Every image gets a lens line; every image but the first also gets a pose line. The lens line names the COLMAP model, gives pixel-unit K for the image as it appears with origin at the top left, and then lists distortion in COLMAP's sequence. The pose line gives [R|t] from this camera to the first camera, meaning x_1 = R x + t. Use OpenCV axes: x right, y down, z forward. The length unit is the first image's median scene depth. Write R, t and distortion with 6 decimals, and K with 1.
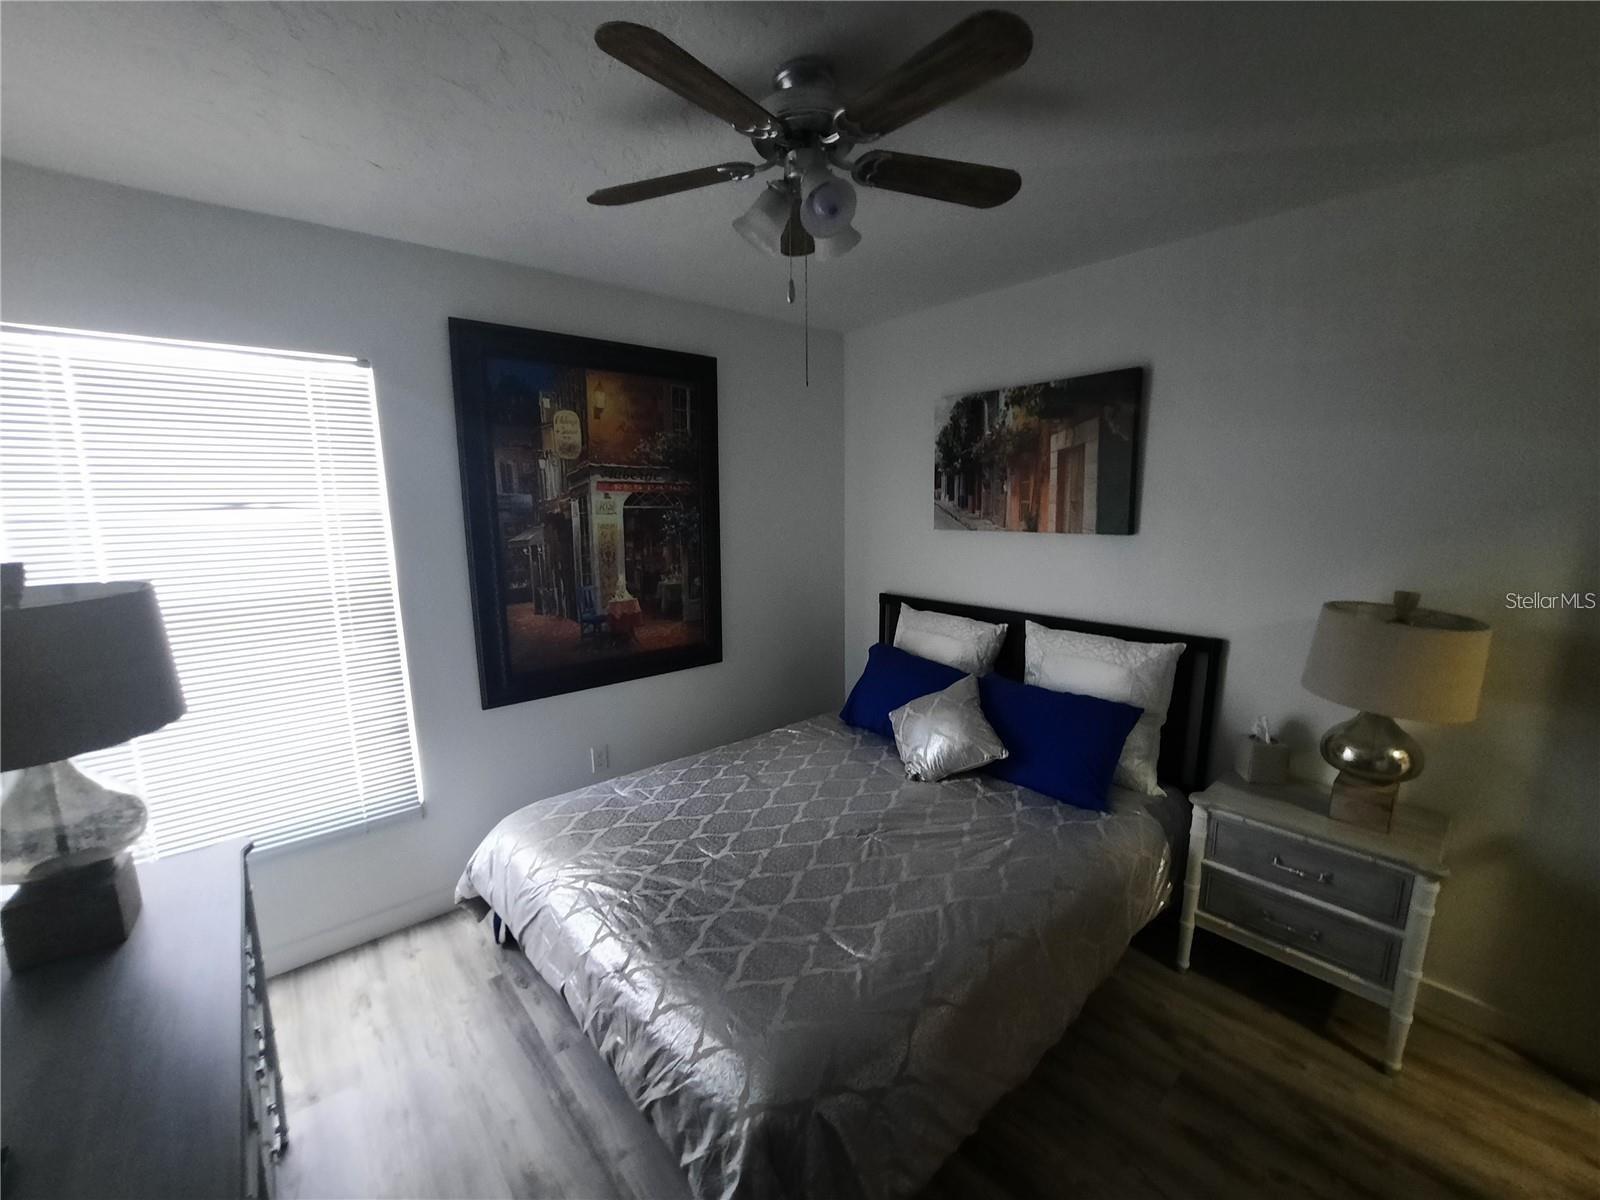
lens RADIAL K [[648.1, 0, 789.7], [0, 648.1, 599.4], [0, 0, 1]] dist [-0.021690, 0.000568]
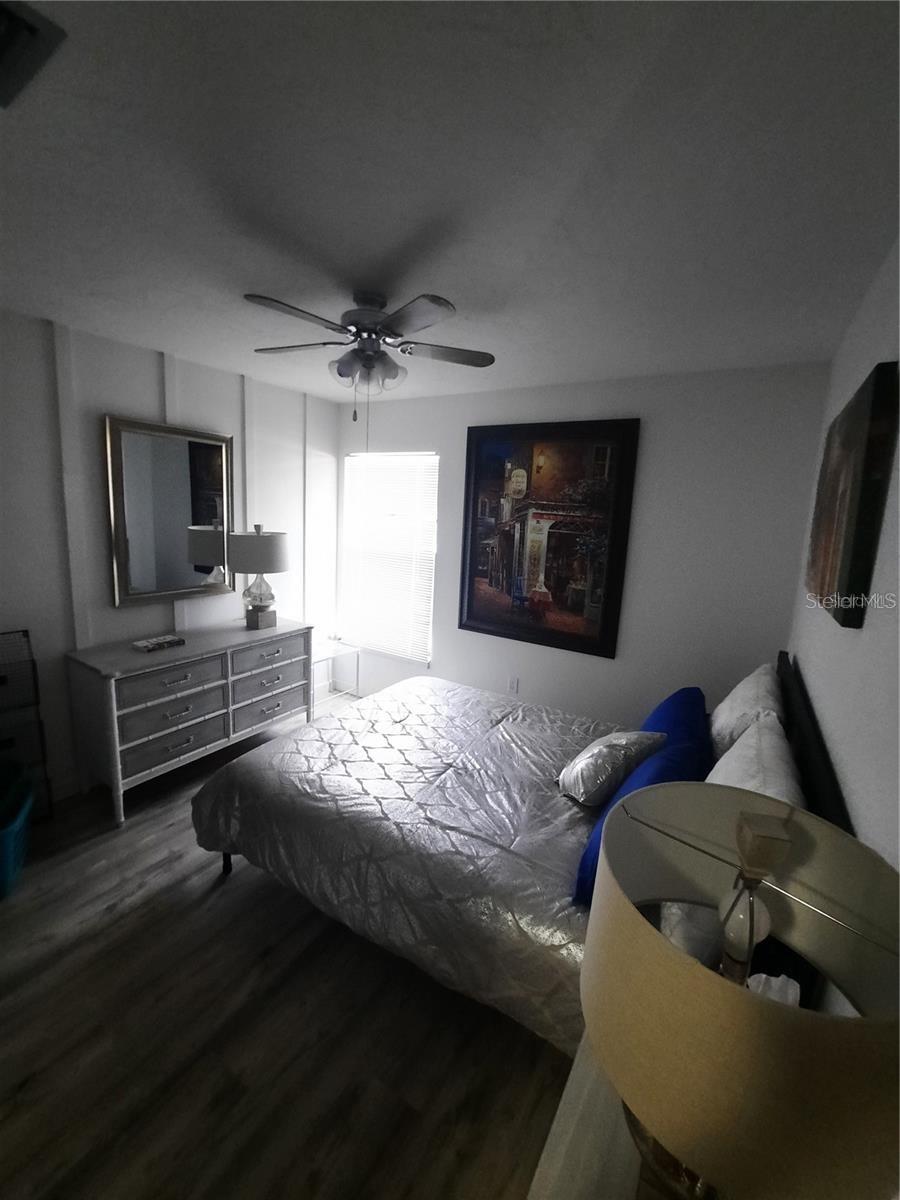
lens RADIAL K [[486.1, 0, 446.6], [0, 486.1, 591.4], [0, 0, 1]] dist [-0.021690, 0.000568]
pose [[0.299864, 0.175000, -0.937793, 0.777409], [-0.209040, 0.971194, 0.114391, -0.085494], [0.930797, 0.161735, 0.327808, 0.438139]]
